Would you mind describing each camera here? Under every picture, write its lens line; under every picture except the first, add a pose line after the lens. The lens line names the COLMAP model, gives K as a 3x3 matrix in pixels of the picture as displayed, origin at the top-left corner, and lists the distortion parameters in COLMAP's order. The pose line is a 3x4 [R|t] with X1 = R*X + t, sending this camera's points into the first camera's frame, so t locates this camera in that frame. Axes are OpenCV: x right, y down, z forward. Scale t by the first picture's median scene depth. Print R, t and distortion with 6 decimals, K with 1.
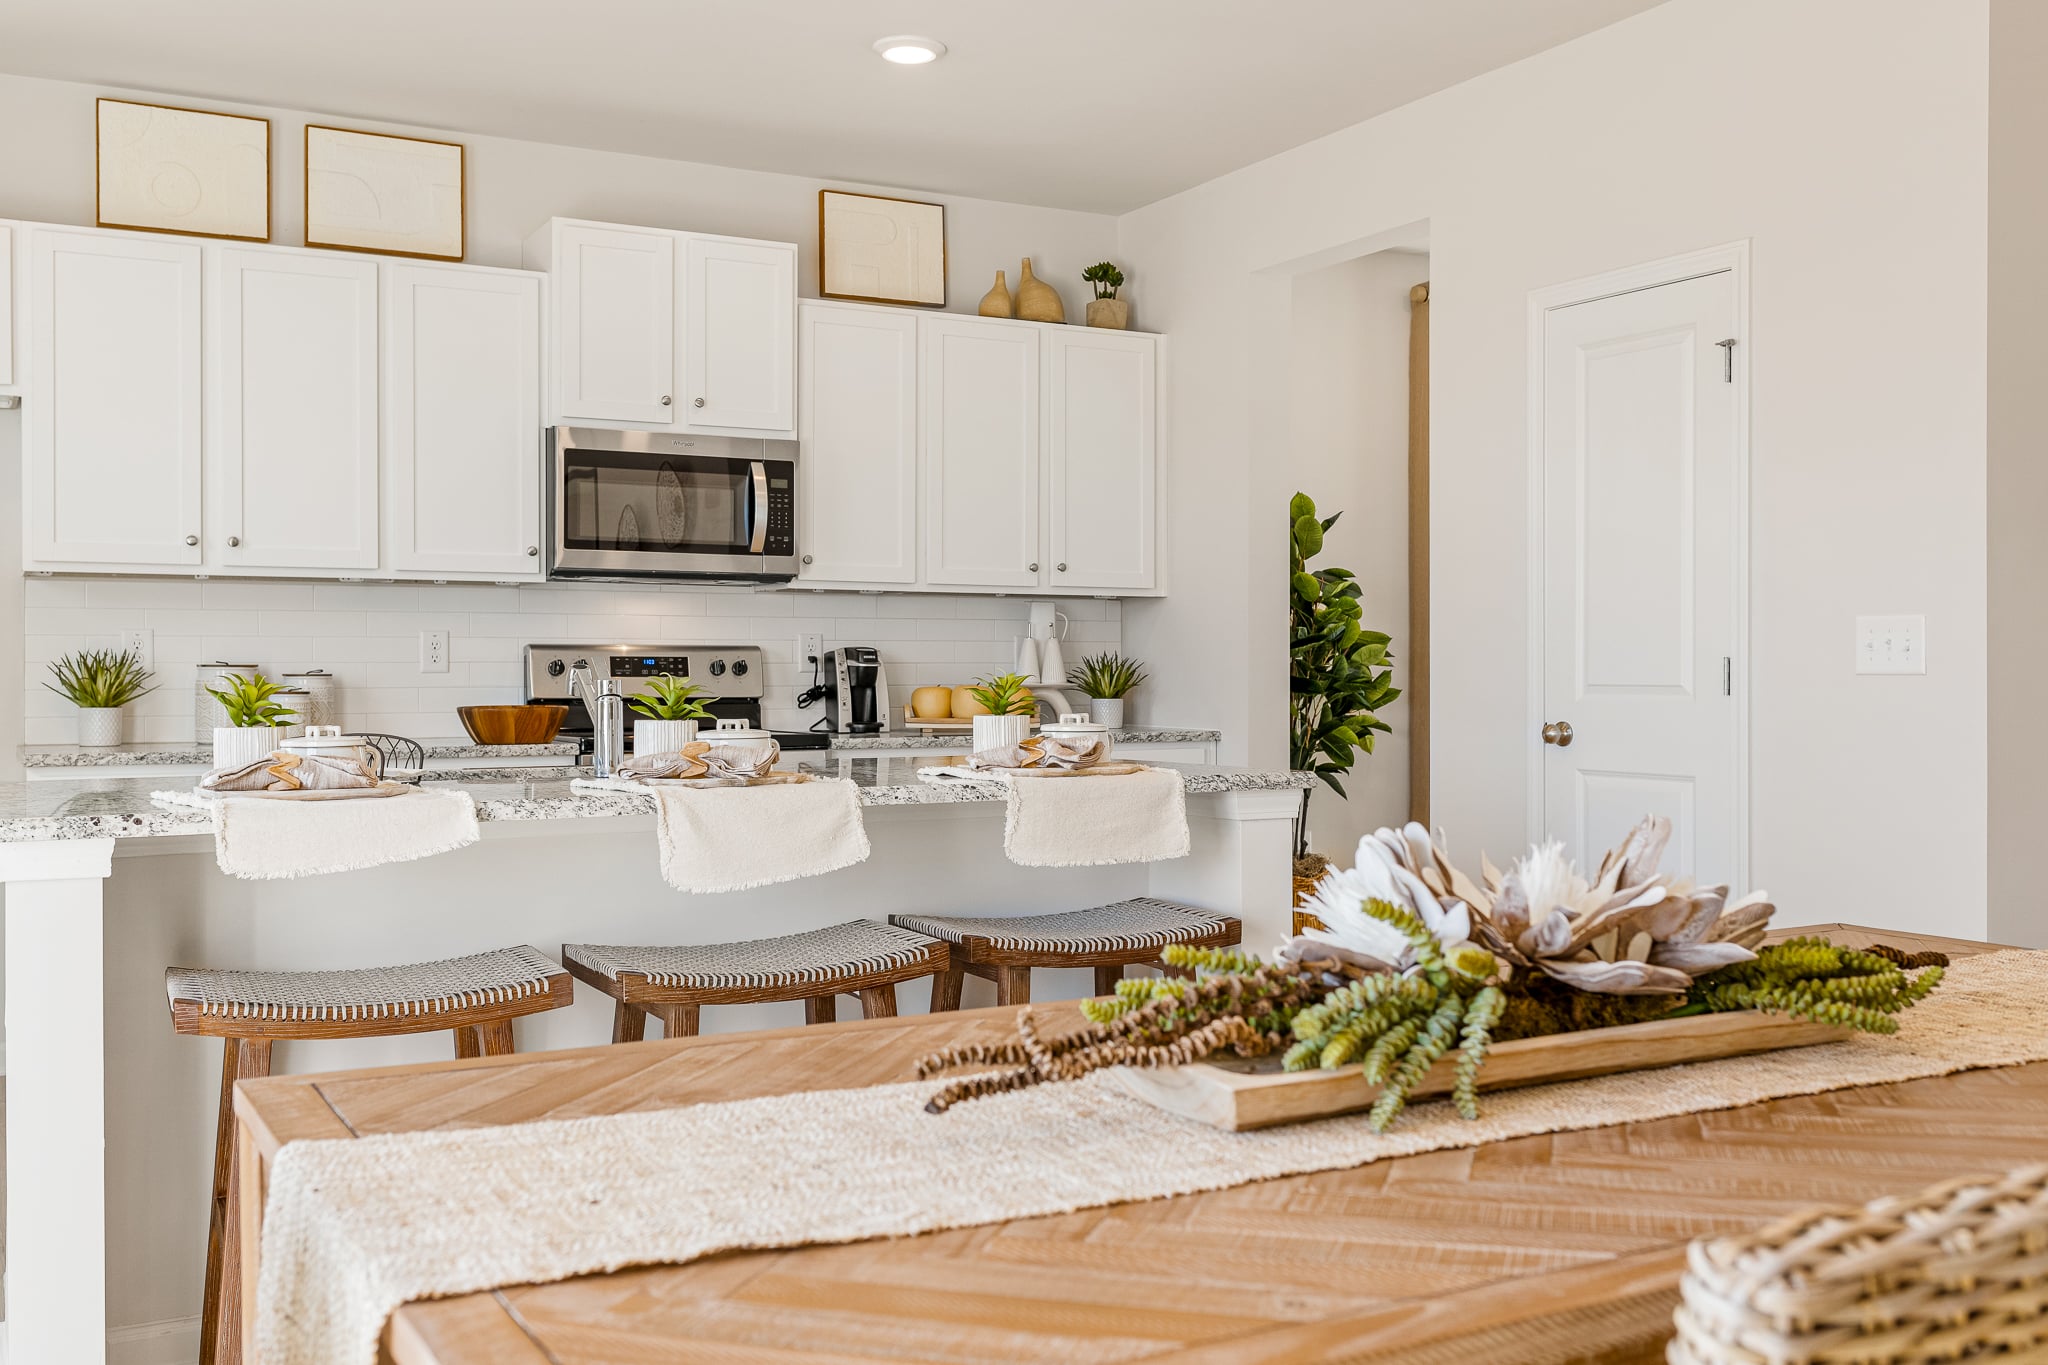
lens RADIAL K [[1955.5, 0, 1020.3], [0, 1955.5, 672.0], [0, 0, 1]] dist [0.000256, 0.000000]
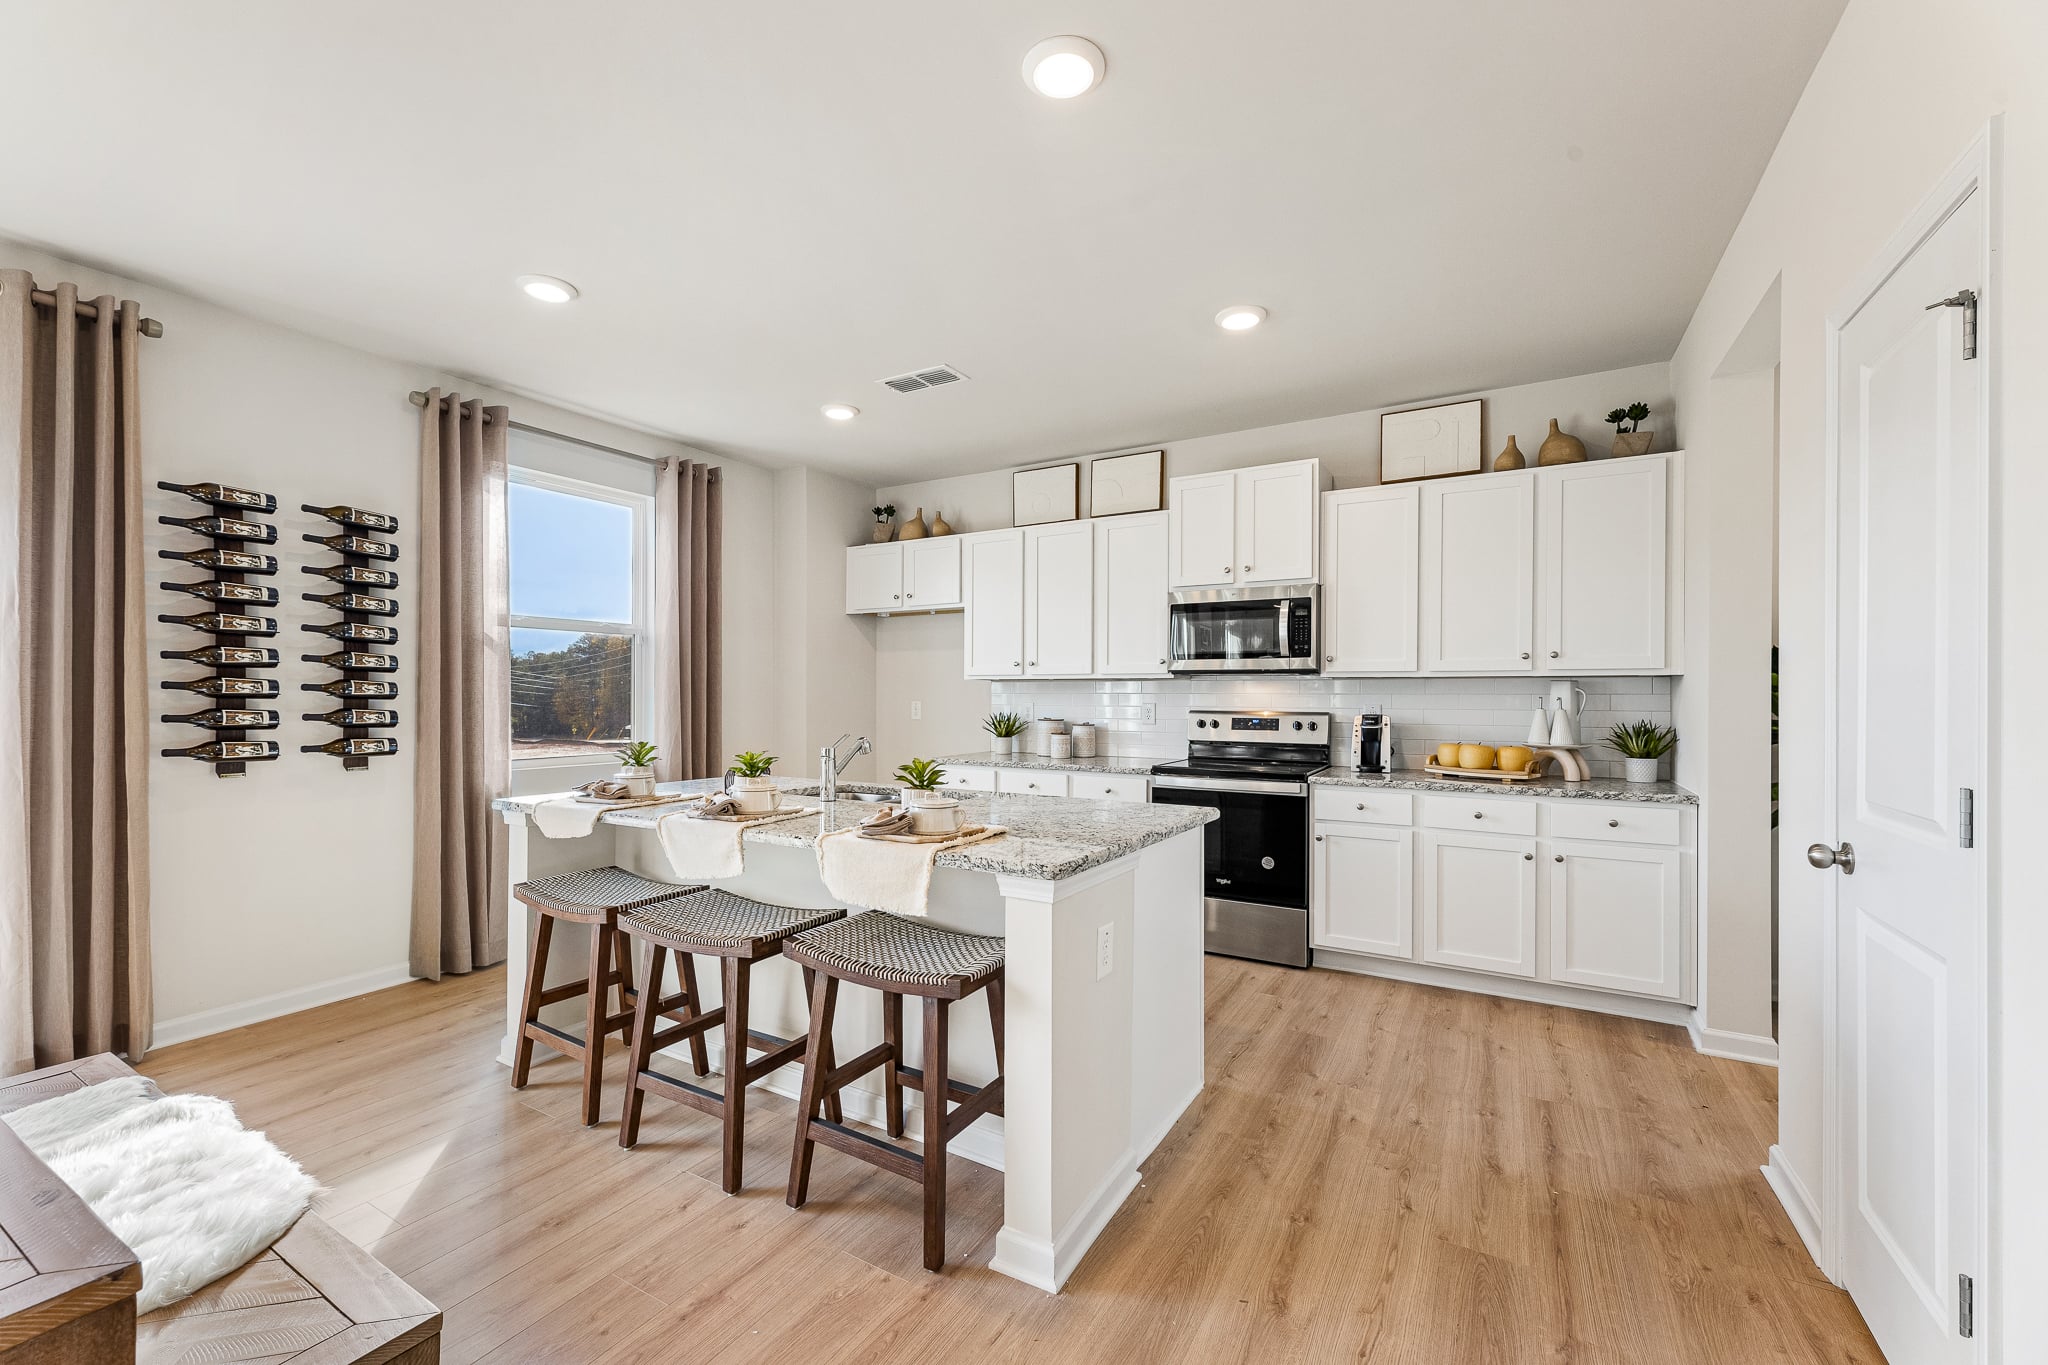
lens RADIAL K [[828.3, 0, 1011.2], [0, 828.3, 694.2], [0, 0, 1]] dist [0.001487, 0.000780]
pose [[0.507215, 0.001663, -0.861818, 0.342209], [-0.003385, 0.999994, -0.000062, -0.029438], [0.861813, 0.002948, 0.507218, 0.462469]]
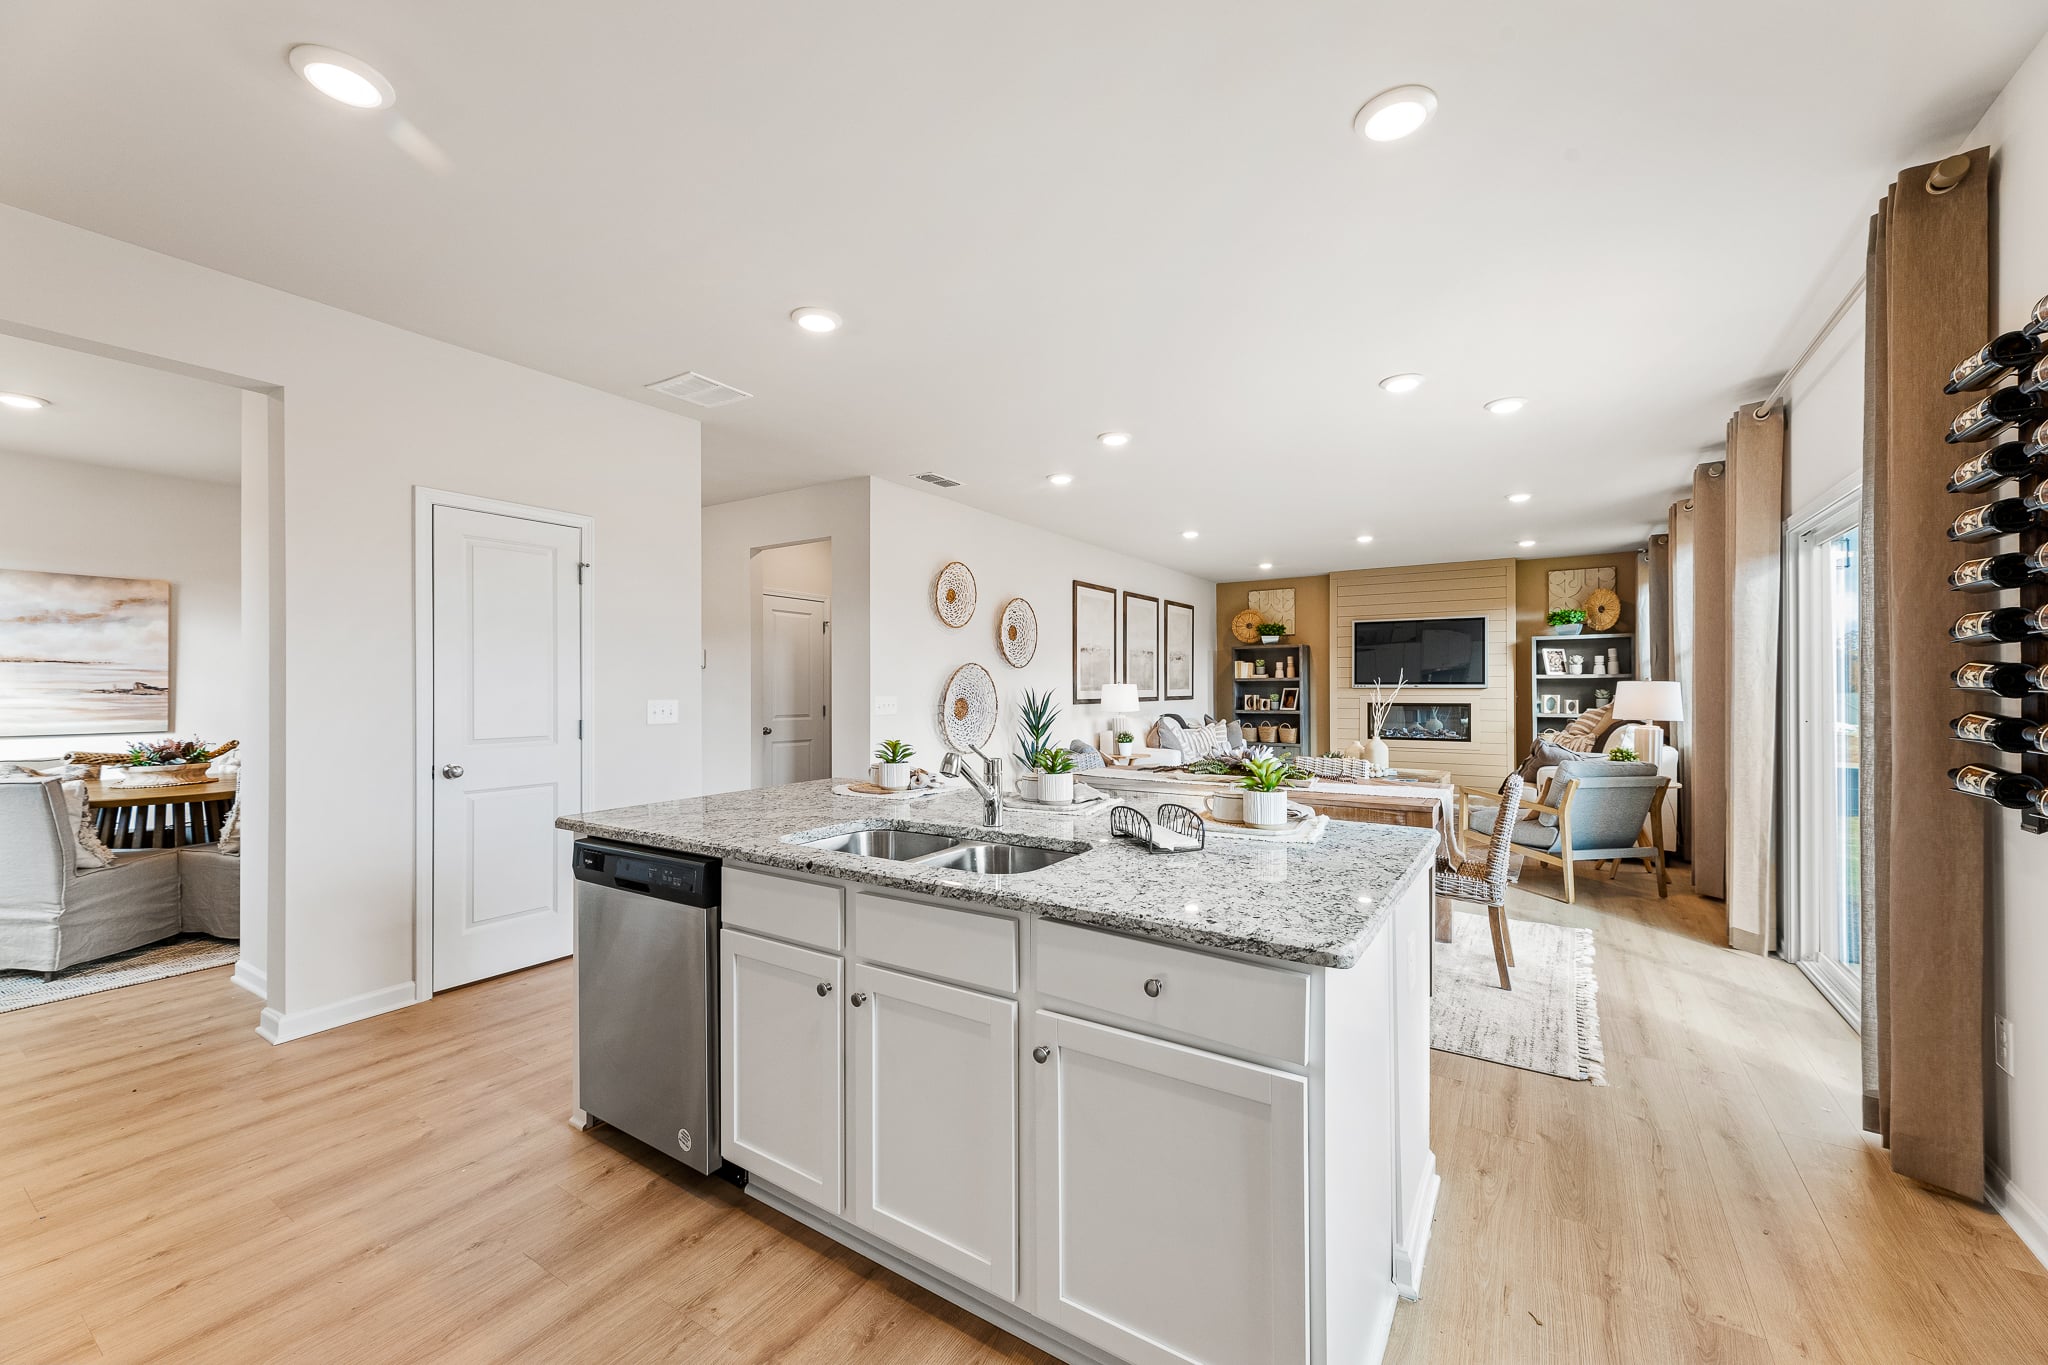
lens RADIAL K [[828.3, 0, 1024.7], [0, 828.3, 680.9], [0, 0, 1]] dist [0.001487, 0.000780]
pose [[-0.478383, 0.008021, 0.878115, -0.472889], [0.006487, 0.999963, -0.005600, -0.031588], [-0.878128, 0.003018, -0.478417, 0.786126]]
